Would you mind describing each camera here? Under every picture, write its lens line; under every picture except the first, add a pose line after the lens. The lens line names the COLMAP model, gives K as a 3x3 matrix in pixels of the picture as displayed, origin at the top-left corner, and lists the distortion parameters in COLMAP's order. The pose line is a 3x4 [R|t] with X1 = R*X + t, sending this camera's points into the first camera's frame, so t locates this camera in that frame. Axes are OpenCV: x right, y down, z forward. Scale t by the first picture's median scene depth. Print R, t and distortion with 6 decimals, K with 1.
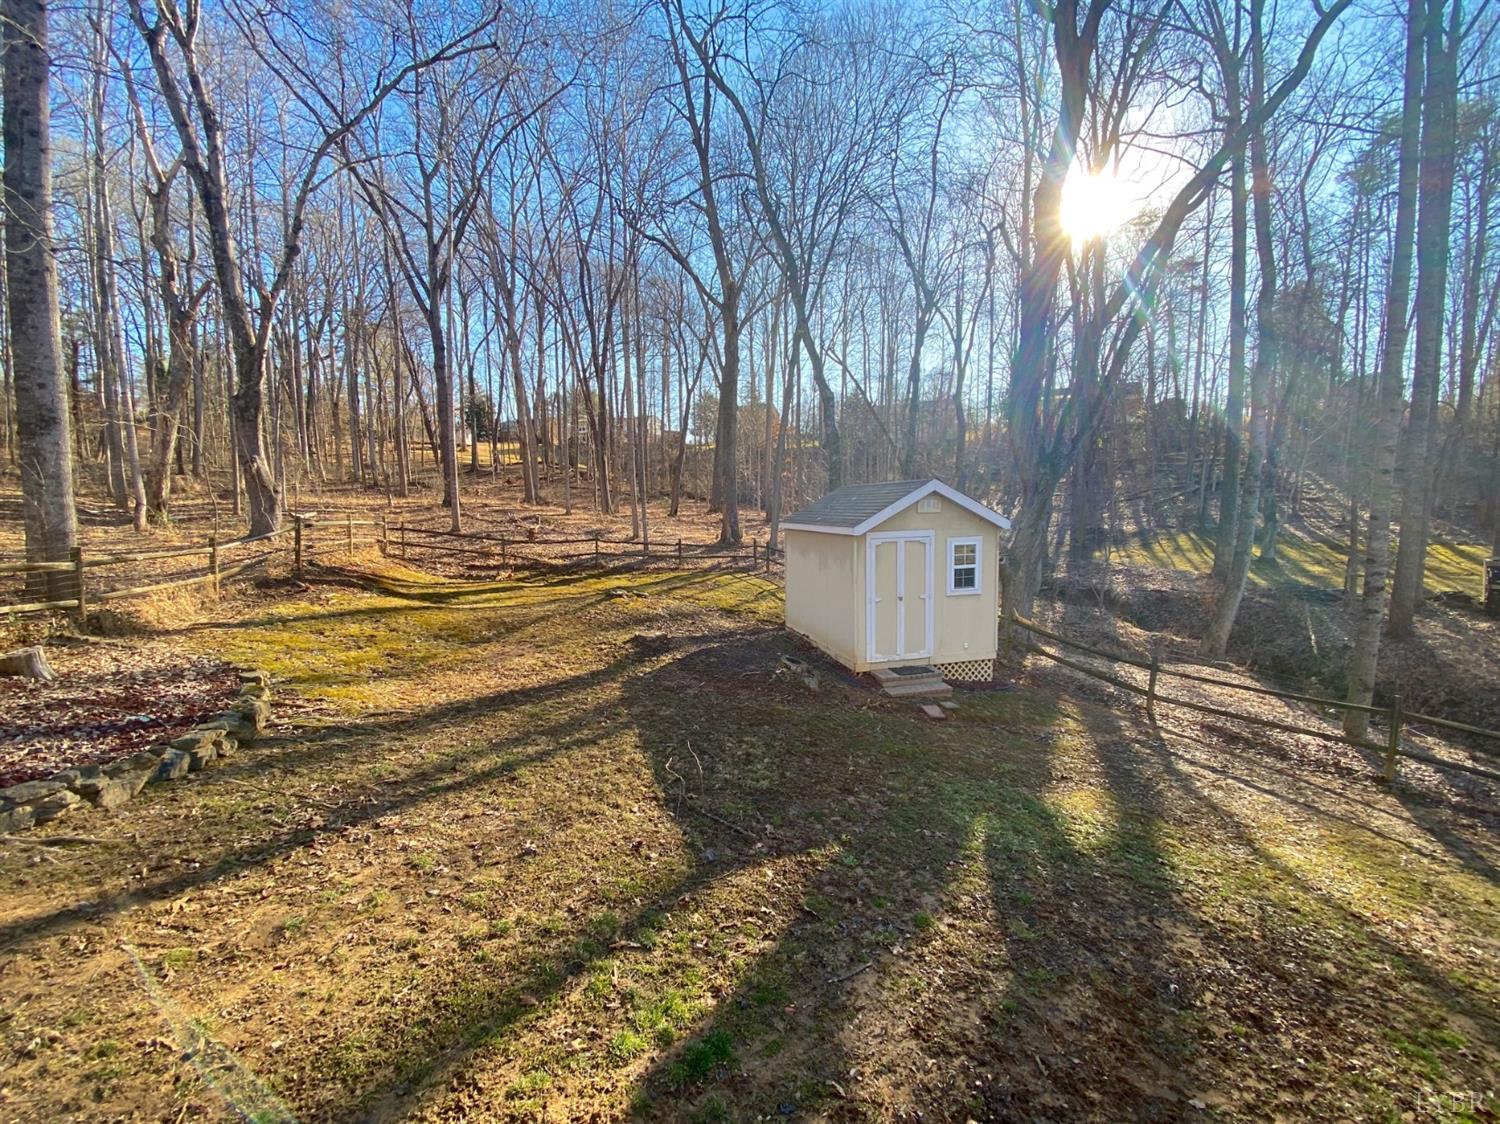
lens RADIAL K [[599.6, 0, 746.9], [0, 599.6, 571.9], [0, 0, 1]] dist [0.051737, -0.025347]
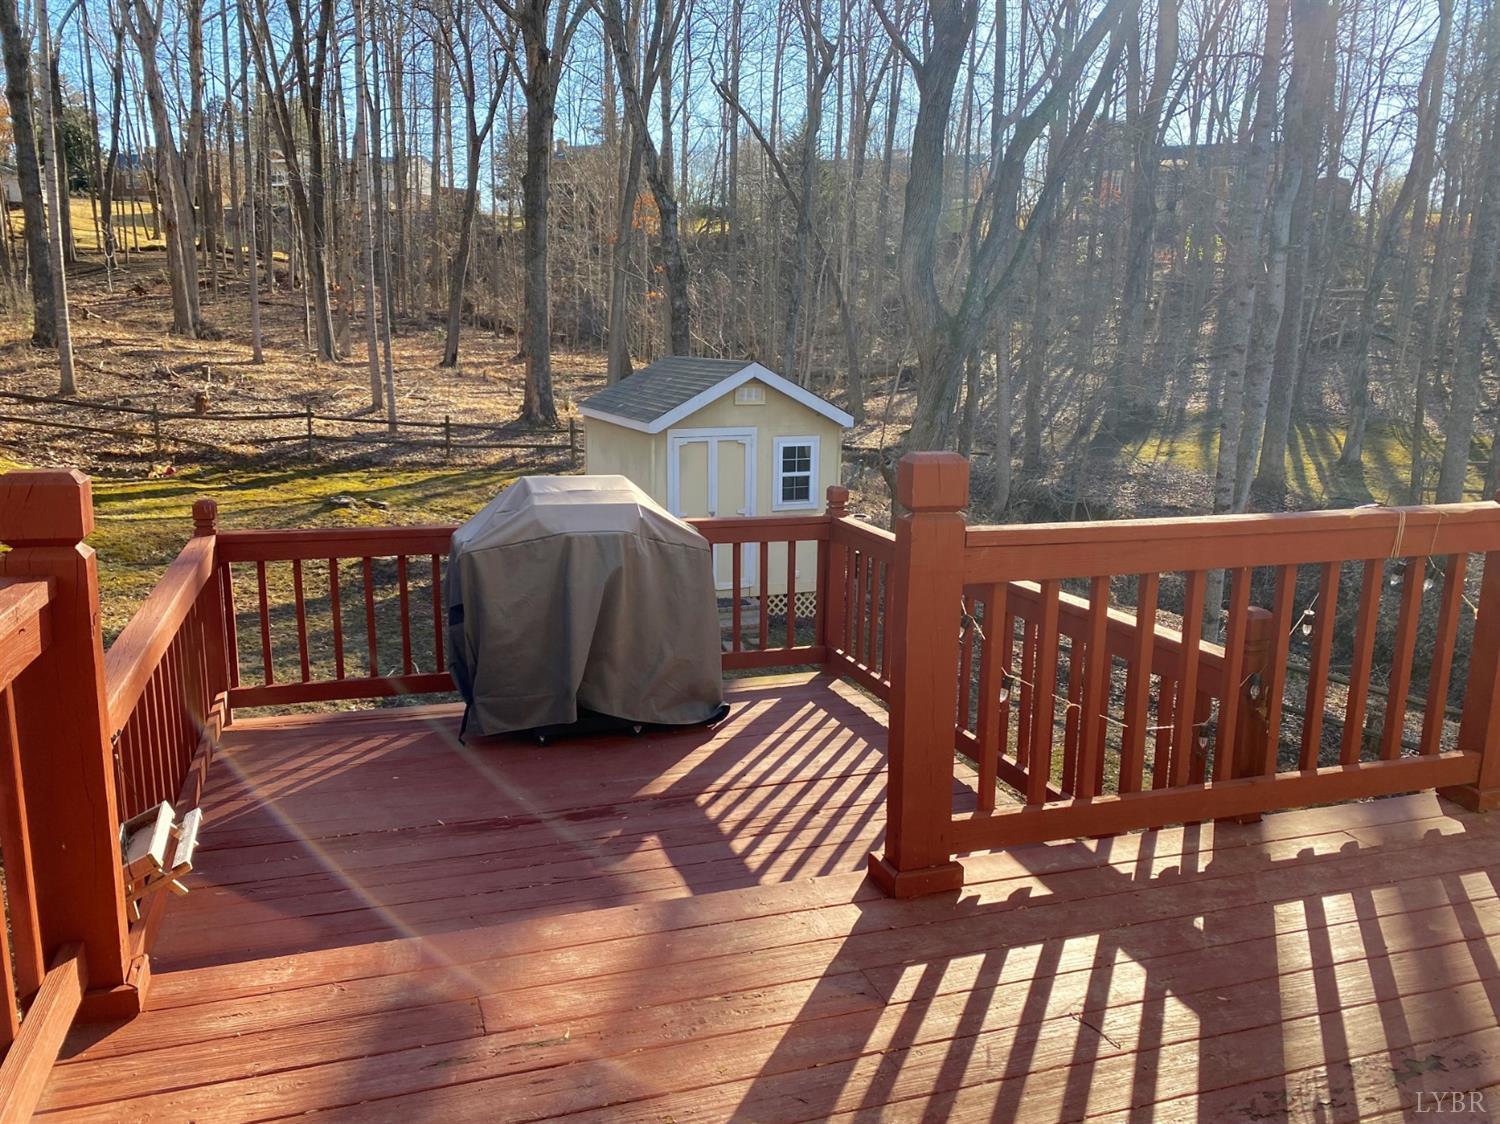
lens RADIAL K [[1163.0, 0, 736.5], [0, 1163.0, 565.3], [0, 0, 1]] dist [0.023274, -0.000437]
pose [[0.994503, 0.008634, 0.104352, 0.066765], [-0.017696, 0.996118, 0.086225, -0.010579], [-0.103203, -0.087598, 0.990796, -0.264304]]
